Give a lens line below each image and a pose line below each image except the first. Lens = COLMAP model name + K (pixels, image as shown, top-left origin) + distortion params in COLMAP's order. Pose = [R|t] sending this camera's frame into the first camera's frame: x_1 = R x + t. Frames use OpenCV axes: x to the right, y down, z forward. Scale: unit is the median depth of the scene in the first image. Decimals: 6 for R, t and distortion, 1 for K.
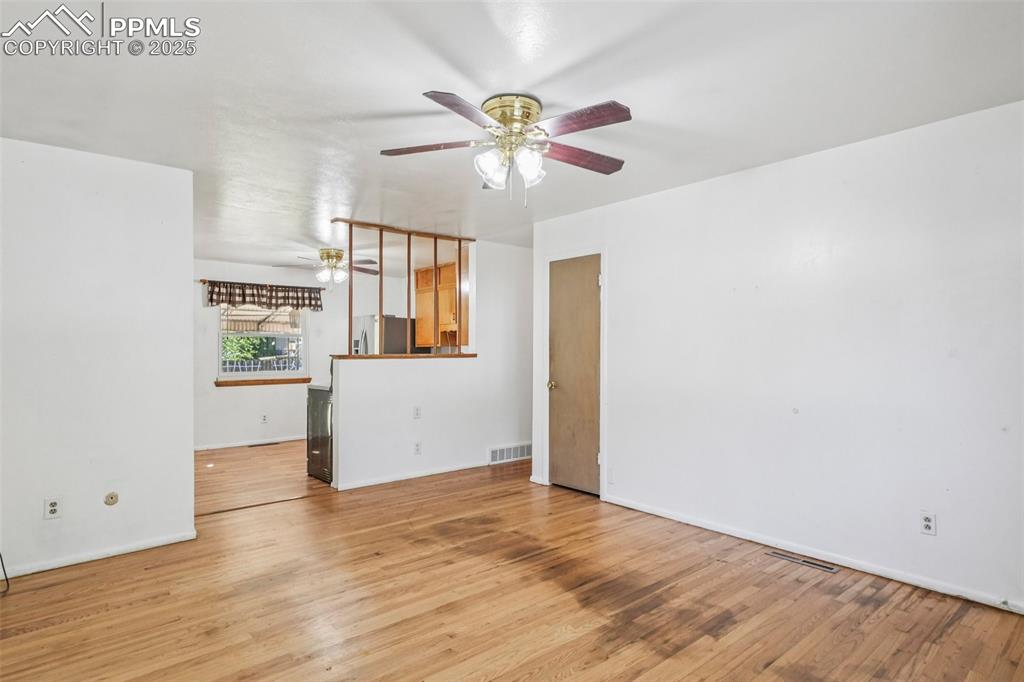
lens RADIAL K [[546.4, 0, 482.0], [0, 546.4, 337.6], [0, 0, 1]] dist [0.007202, -0.003978]
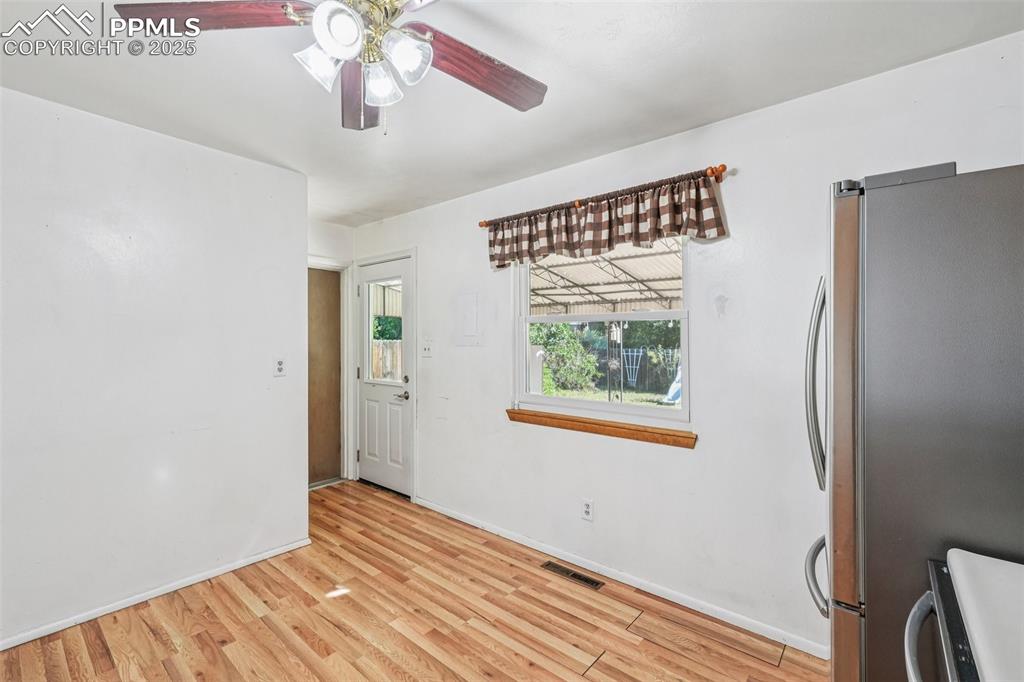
lens RADIAL K [[451.9, 0, 522.0], [0, 451.9, 336.7], [0, 0, 1]] dist [0.003312, 0.002579]
pose [[0.197600, 0.004153, -0.980274, -0.056017], [0.027764, 0.999566, 0.009831, 0.005441], [0.979889, -0.029159, 0.197399, 0.926419]]
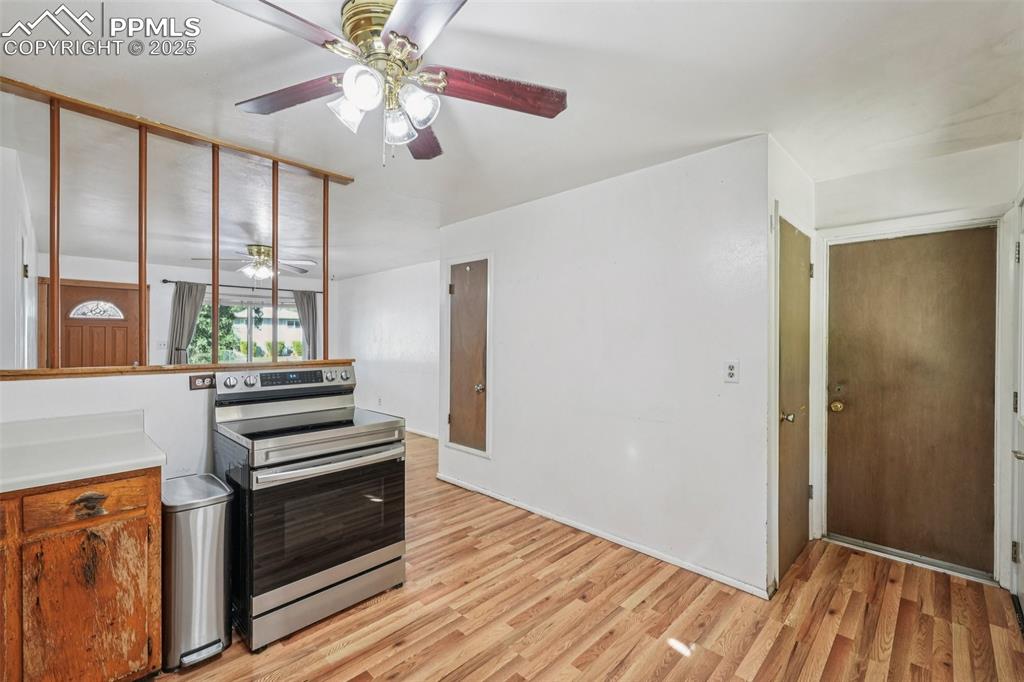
lens RADIAL K [[451.9, 0, 497.2], [0, 451.9, 334.8], [0, 0, 1]] dist [0.003312, 0.002579]
pose [[-0.994217, 0.002386, -0.107366, -0.274663], [0.006355, 0.999308, -0.036640, 0.014163], [0.107204, -0.037111, -0.993544, 1.124714]]
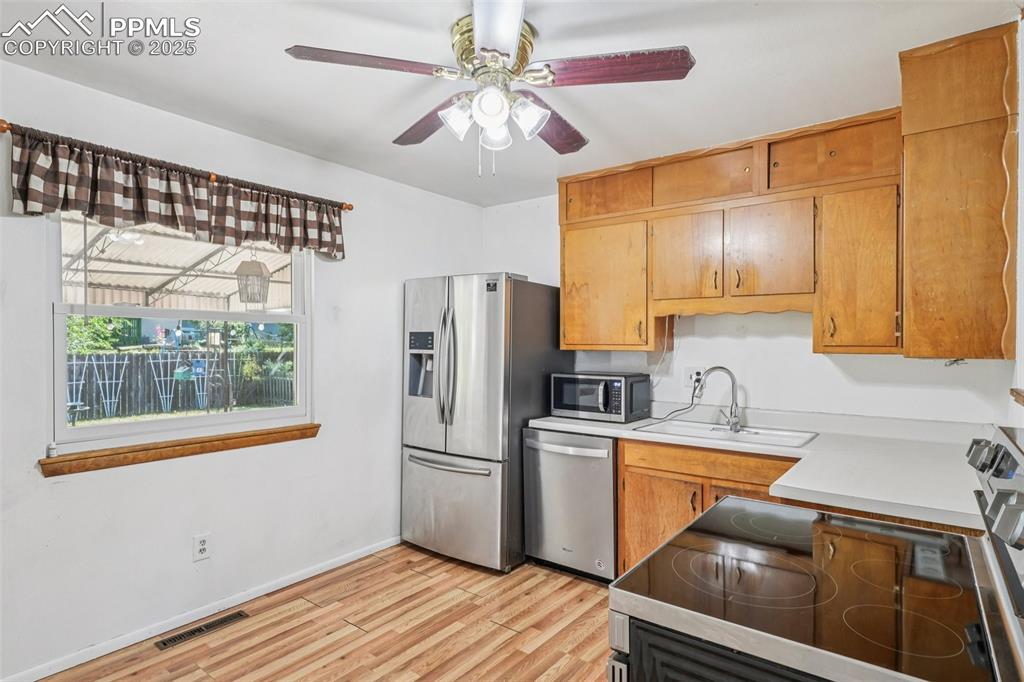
lens RADIAL K [[546.4, 0, 499.6], [0, 546.4, 345.8], [0, 0, 1]] dist [0.007202, -0.003978]
pose [[0.973897, 0.011257, 0.226713, -0.303965], [-0.019203, 0.999275, 0.032874, -0.000333], [-0.226178, -0.036369, 0.973407, 0.637855]]
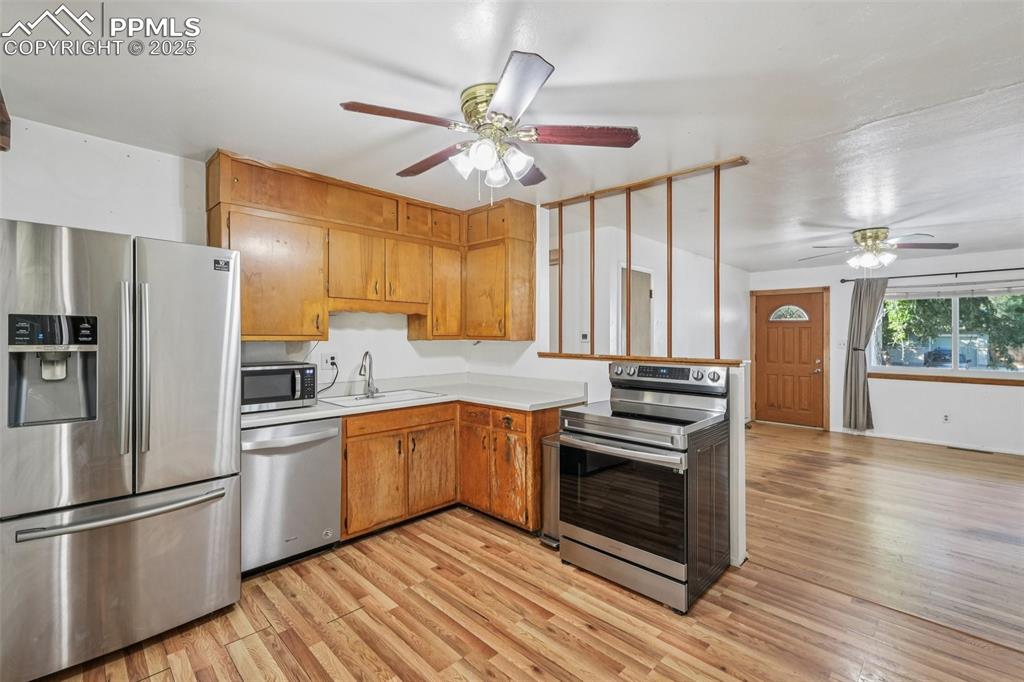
lens RADIAL K [[451.9, 0, 517.1], [0, 451.9, 336.4], [0, 0, 1]] dist [0.003312, 0.002579]
pose [[-0.114521, 0.004665, 0.993410, -0.536176], [-0.032510, 0.999436, -0.008441, 0.010123], [-0.992889, -0.033263, -0.114305, 0.915394]]
